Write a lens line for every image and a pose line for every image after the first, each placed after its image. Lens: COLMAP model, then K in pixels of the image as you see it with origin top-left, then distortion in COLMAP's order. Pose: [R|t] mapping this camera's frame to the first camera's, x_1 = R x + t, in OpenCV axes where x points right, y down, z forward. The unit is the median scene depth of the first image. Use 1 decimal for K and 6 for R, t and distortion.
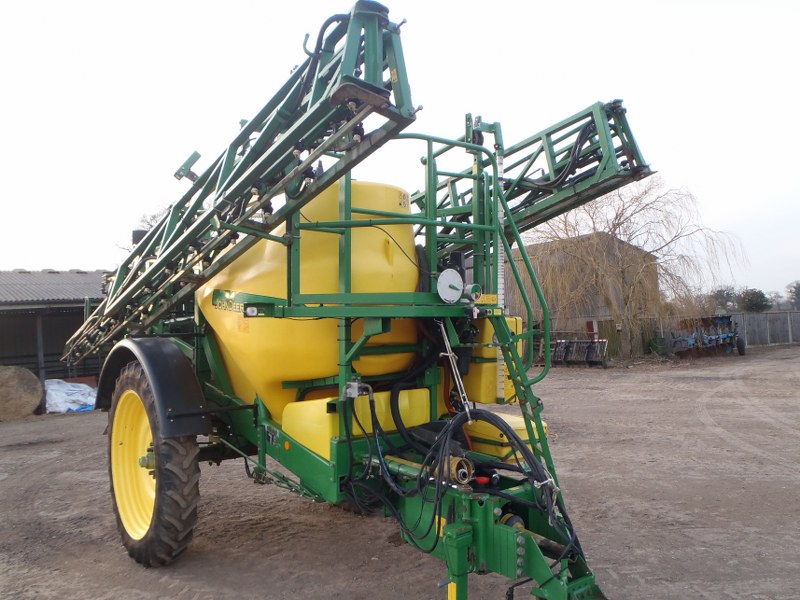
lens RADIAL K [[670.0, 0, 405.0], [0, 670.0, 299.0], [0, 0, 1]] dist [-0.029353, 0.010107]
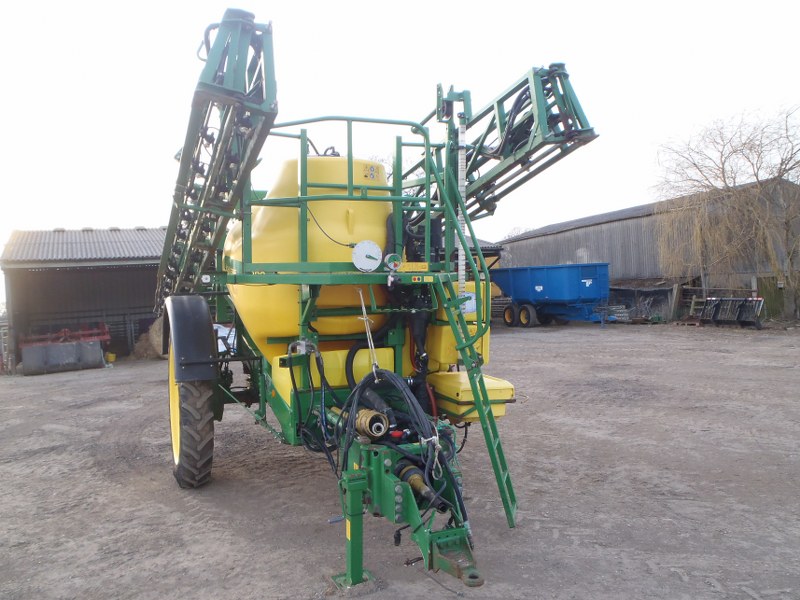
lens RADIAL K [[670.0, 0, 405.0], [0, 670.0, 299.0], [0, 0, 1]] dist [-0.029353, 0.010107]
pose [[0.962622, 0.014240, -0.270475, 0.352333], [0.005100, 0.997487, 0.070664, -0.021867], [0.270802, -0.069402, 0.960130, -0.025740]]
